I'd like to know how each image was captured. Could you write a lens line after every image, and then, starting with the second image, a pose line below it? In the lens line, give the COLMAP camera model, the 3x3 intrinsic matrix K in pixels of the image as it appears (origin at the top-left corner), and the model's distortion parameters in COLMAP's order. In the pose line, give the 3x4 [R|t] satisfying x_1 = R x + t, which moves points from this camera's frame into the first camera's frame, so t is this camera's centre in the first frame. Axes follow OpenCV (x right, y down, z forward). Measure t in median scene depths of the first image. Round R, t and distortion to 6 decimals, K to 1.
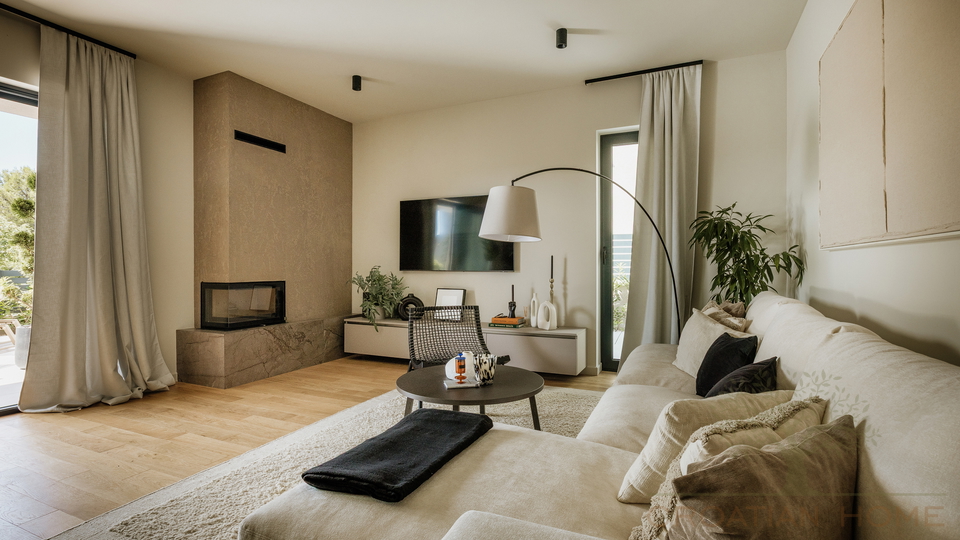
lens RADIAL K [[456.9, 0, 482.9], [0, 456.9, 267.0], [0, 0, 1]] dist [0.000109, -0.000398]
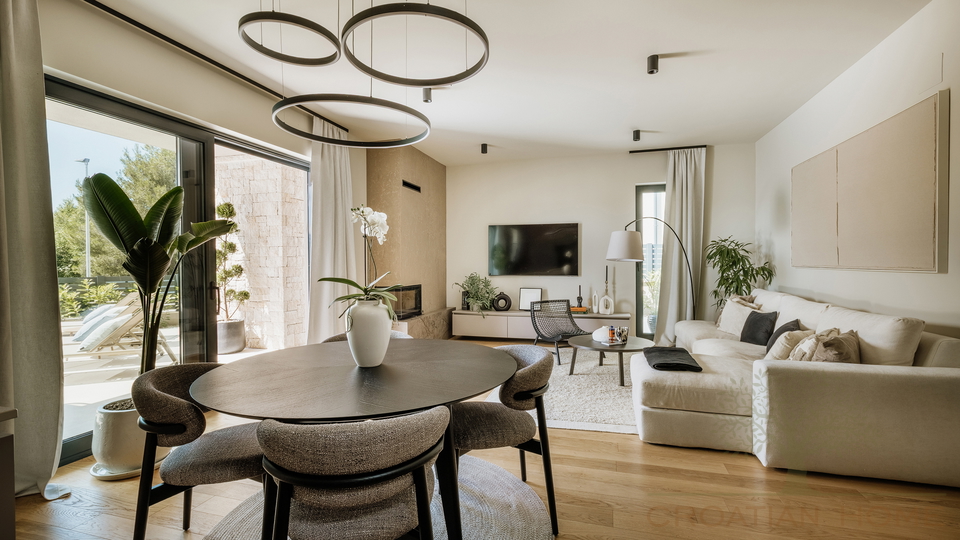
lens RADIAL K [[428.3, 0, 480.8], [0, 428.3, 267.7], [0, 0, 1]] dist [0.000681, 0.000152]
pose [[0.989675, -0.007836, 0.143115, -0.483871], [0.006301, 0.999918, 0.011177, -0.037836], [-0.143191, -0.010160, 0.989643, -0.356068]]
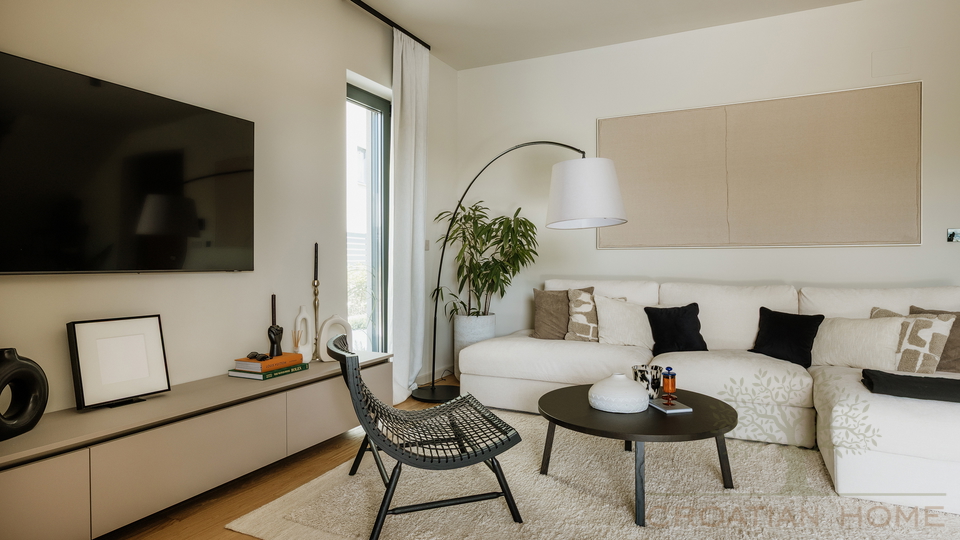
lens RADIAL K [[540.4, 0, 483.9], [0, 540.4, 267.7], [0, 0, 1]] dist [-0.006978, -0.000910]
pose [[0.019899, -0.012632, 0.999722, -0.604008], [0.005239, 0.999908, 0.012530, 0.000510], [-0.999788, 0.004988, 0.019963, 0.791402]]
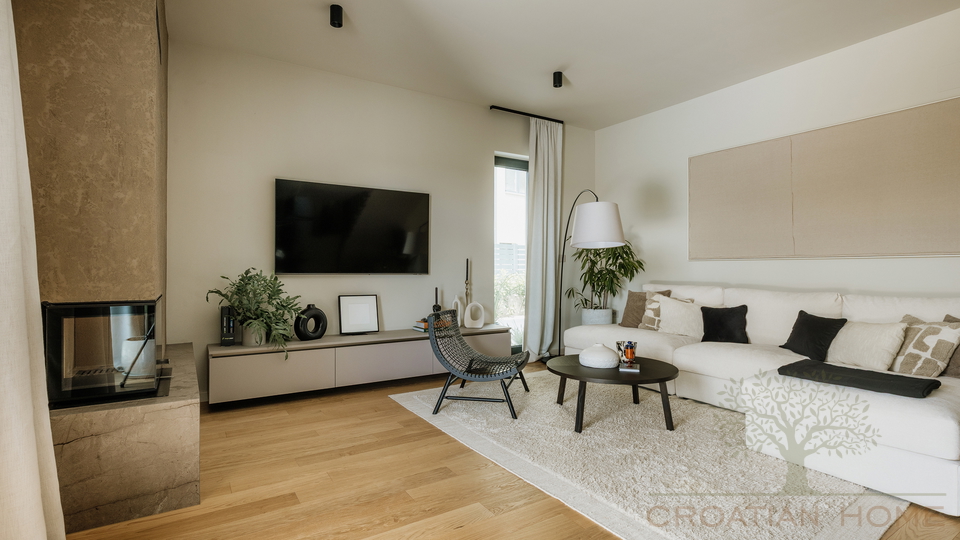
lens RADIAL K [[460.6, 0, 482.1], [0, 460.6, 268.4], [0, 0, 1]] dist [0.000611, -0.000338]
pose [[0.540455, 0.003801, 0.841365, -0.762748], [-0.000318, 0.999991, -0.004313, 0.002650], [-0.841373, 0.002063, 0.540451, 0.410752]]
